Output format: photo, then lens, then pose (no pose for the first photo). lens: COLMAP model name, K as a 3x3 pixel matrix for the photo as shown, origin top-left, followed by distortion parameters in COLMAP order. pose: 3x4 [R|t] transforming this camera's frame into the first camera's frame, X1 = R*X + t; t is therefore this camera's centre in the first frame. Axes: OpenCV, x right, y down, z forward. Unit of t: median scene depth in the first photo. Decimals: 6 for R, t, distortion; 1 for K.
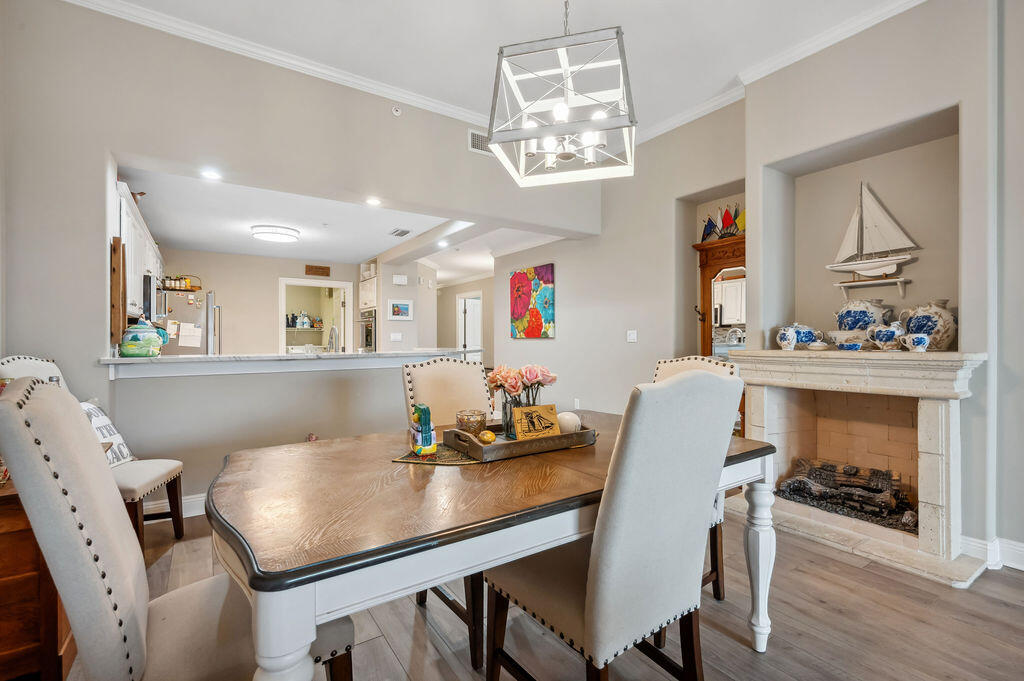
lens RADIAL K [[470.7, 0, 516.9], [0, 470.7, 337.5], [0, 0, 1]] dist [-0.002497, -0.000458]
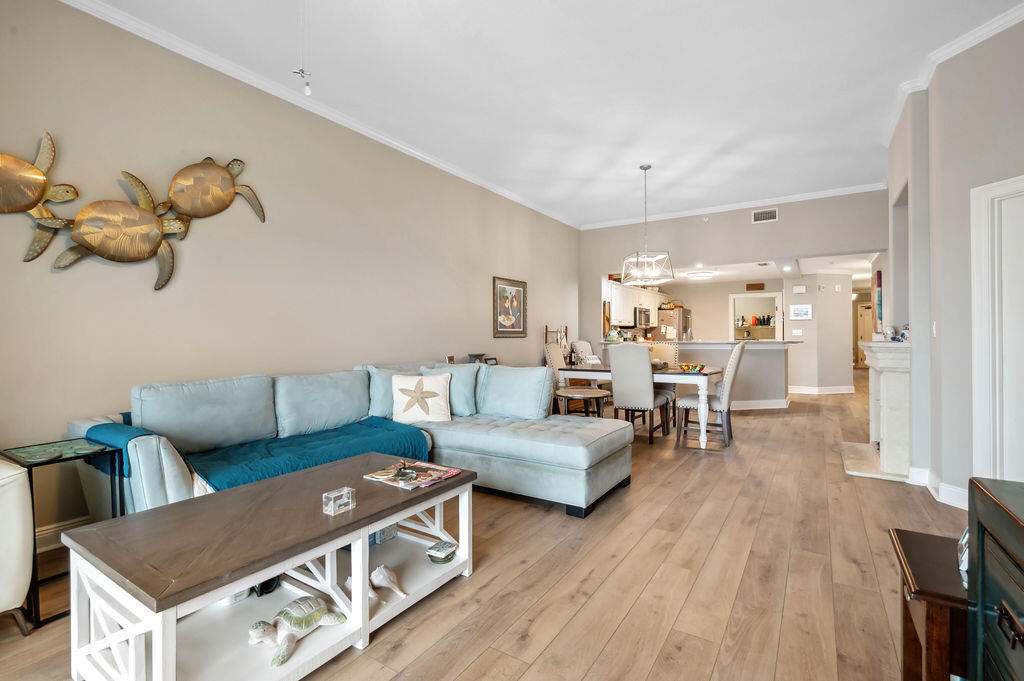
lens RADIAL K [[470.7, 0, 517.1], [0, 470.7, 334.3], [0, 0, 1]] dist [-0.002497, -0.000458]
pose [[0.398926, -0.003652, -0.916976, 0.822761], [0.010329, 0.999947, 0.000511, -0.005155], [0.916925, -0.009675, 0.398943, -0.341848]]
